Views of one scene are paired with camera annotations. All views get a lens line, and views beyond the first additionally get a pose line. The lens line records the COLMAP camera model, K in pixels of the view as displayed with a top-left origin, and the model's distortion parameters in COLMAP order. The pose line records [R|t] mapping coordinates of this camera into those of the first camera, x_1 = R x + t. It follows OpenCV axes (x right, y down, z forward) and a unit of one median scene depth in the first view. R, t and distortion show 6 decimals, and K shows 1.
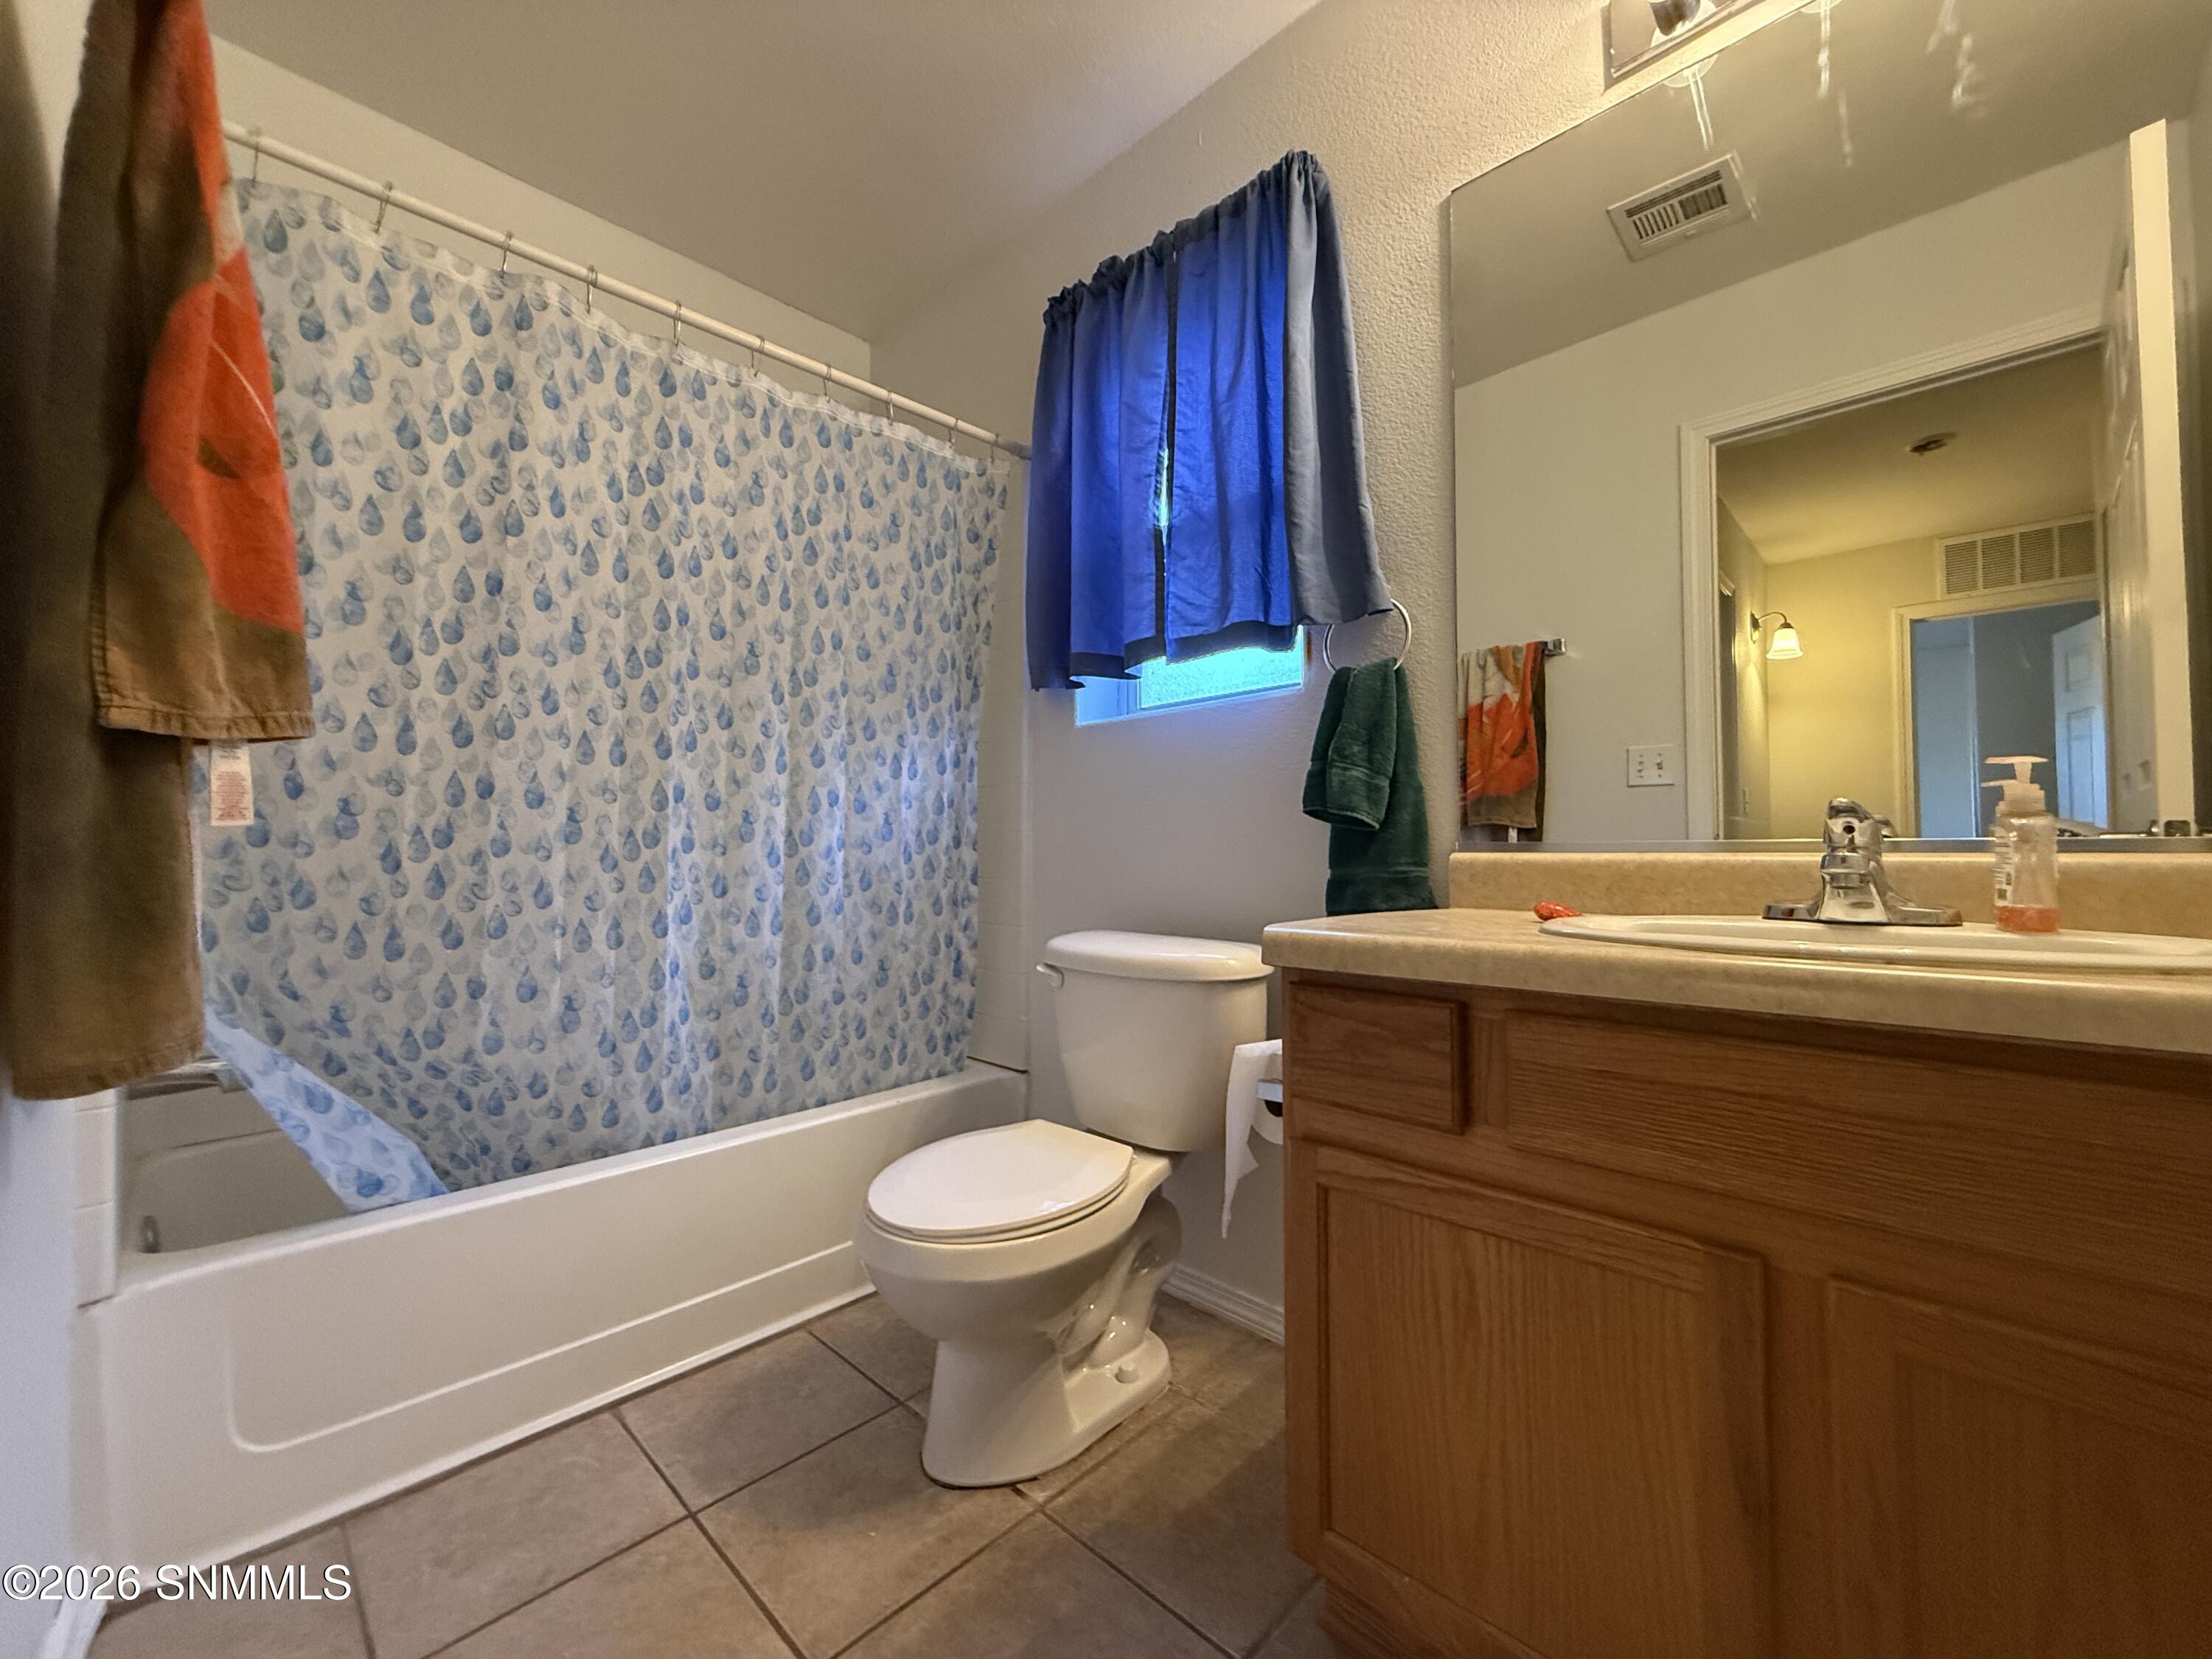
lens RADIAL K [[879.5, 0, 1092.8], [0, 879.5, 829.3], [0, 0, 1]] dist [-0.002137, 0.000224]
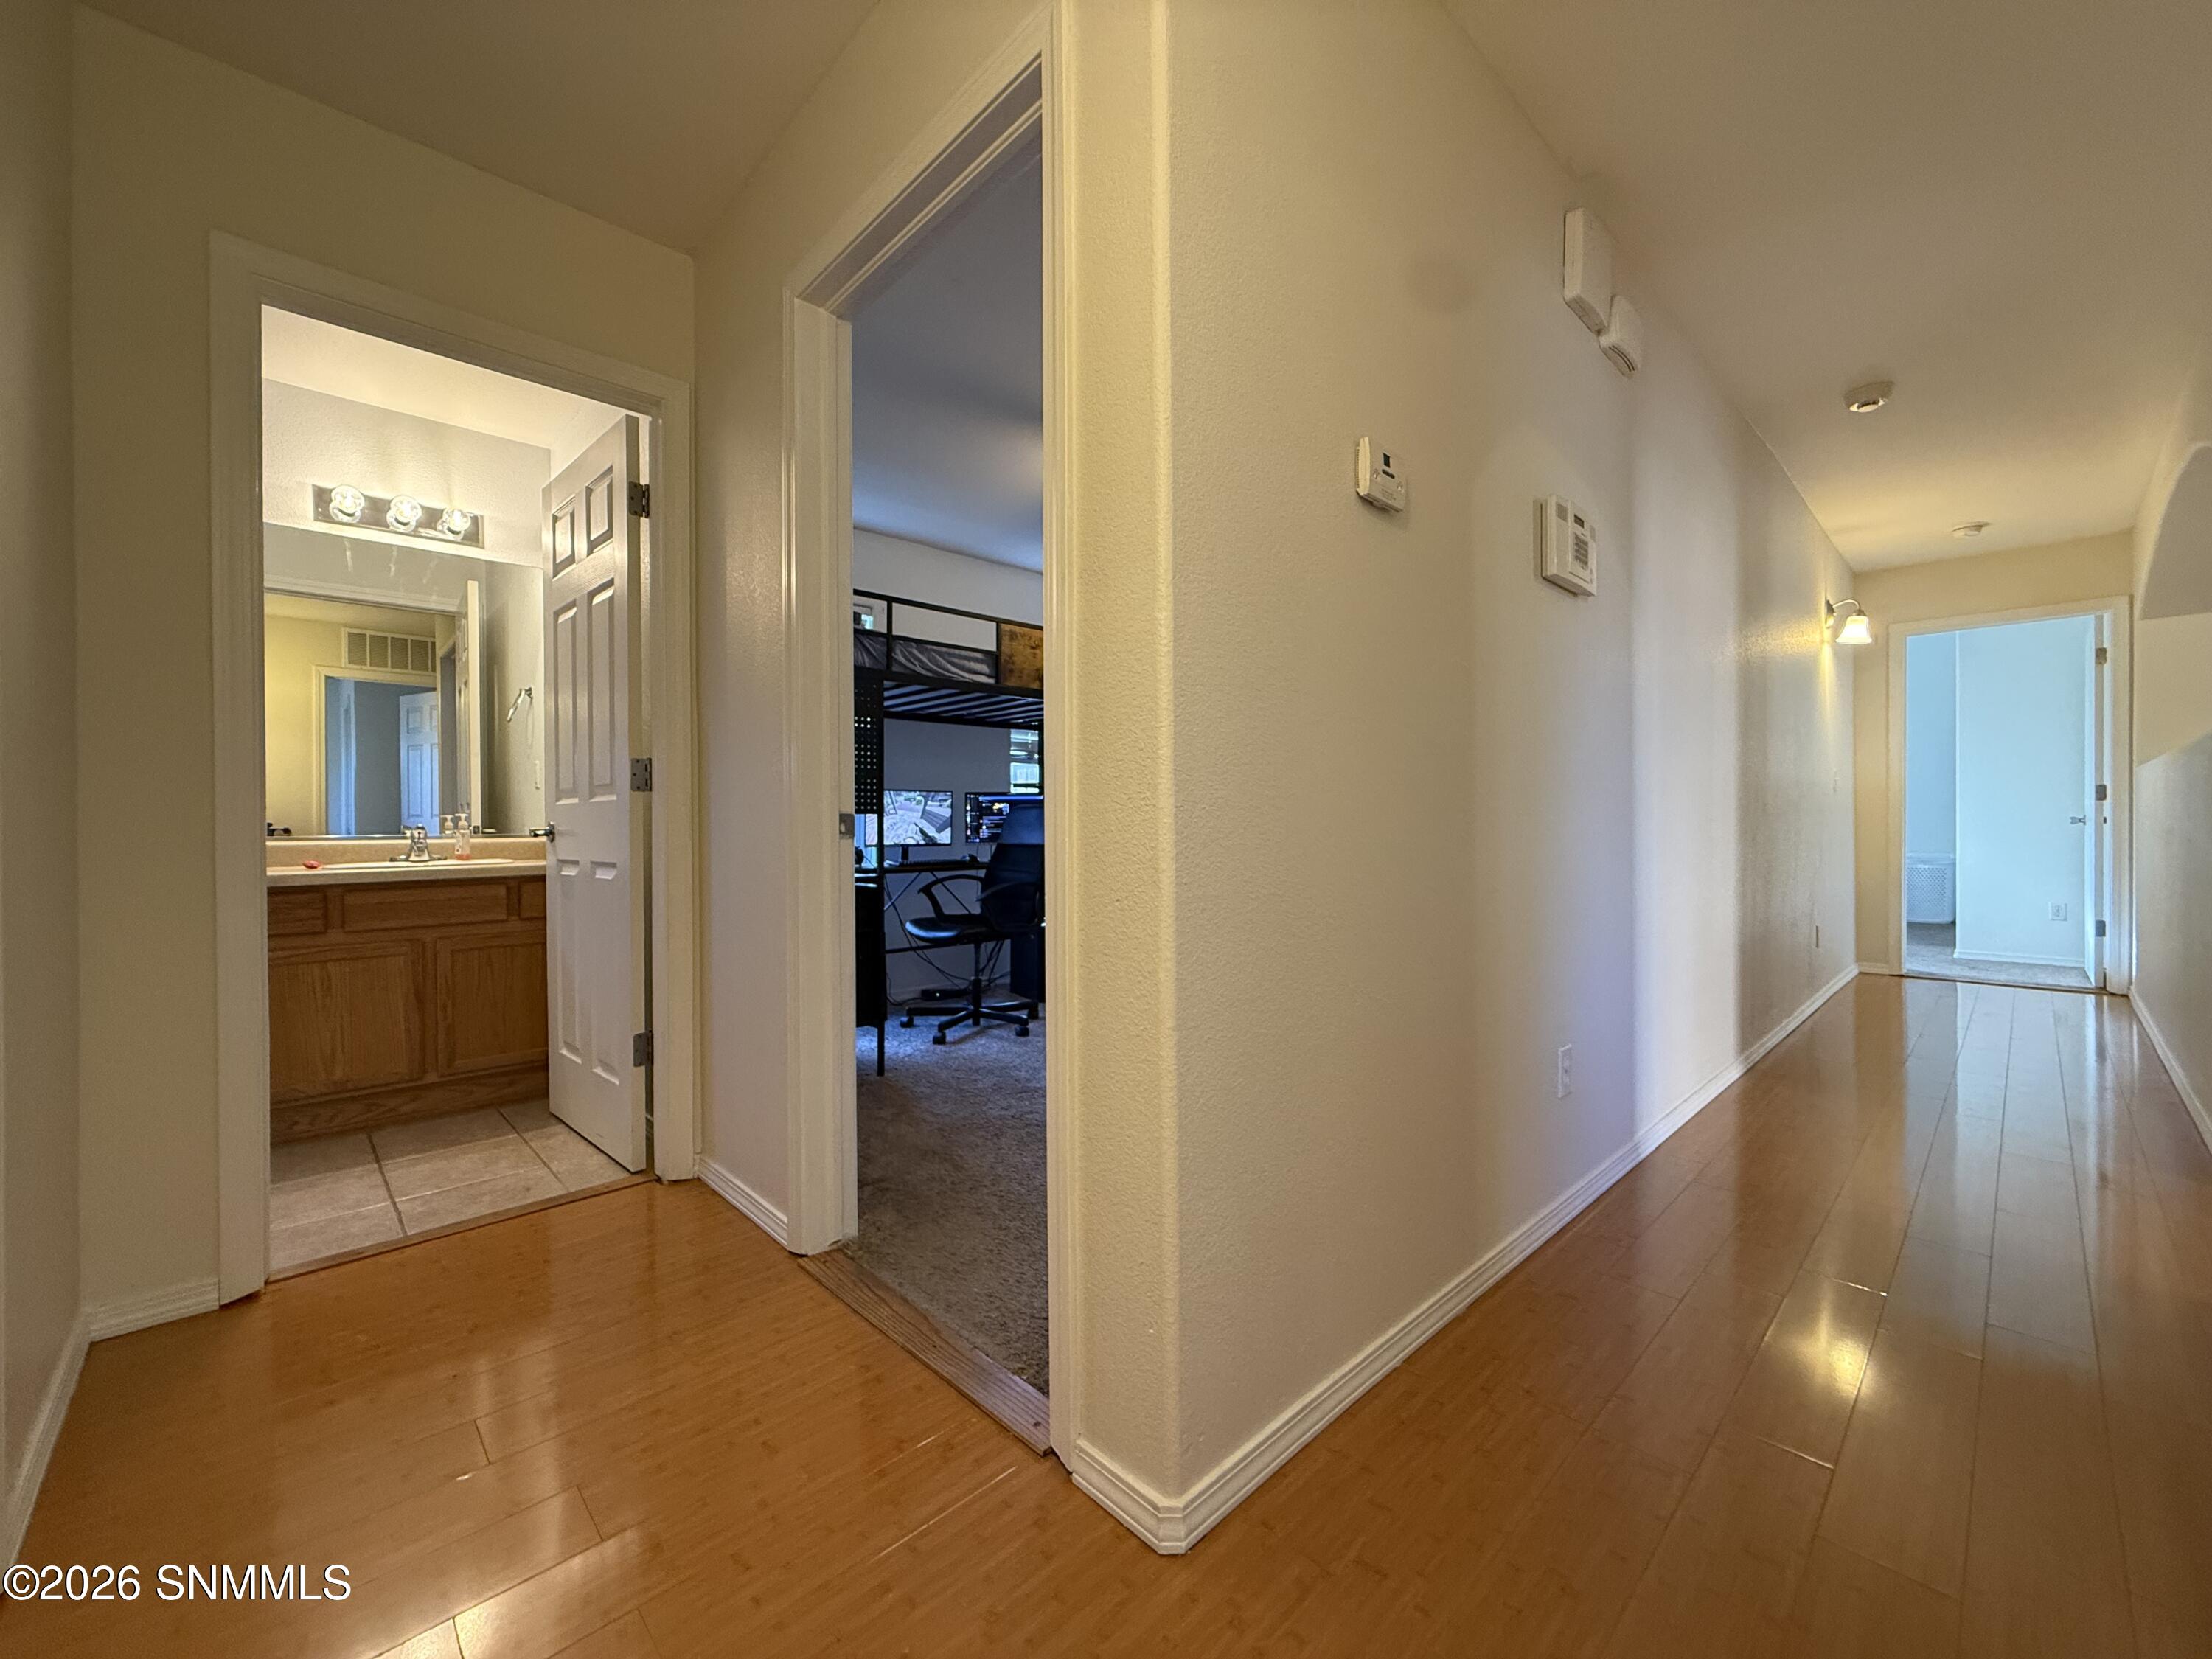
lens RADIAL K [[879.5, 0, 1092.6], [0, 879.5, 822.7], [0, 0, 1]] dist [-0.002137, 0.000224]
pose [[0.037538, -0.001987, 0.999293, -2.414053], [-0.021094, 0.999774, 0.002780, -0.104687], [-0.999073, -0.021183, 0.037488, -1.709537]]
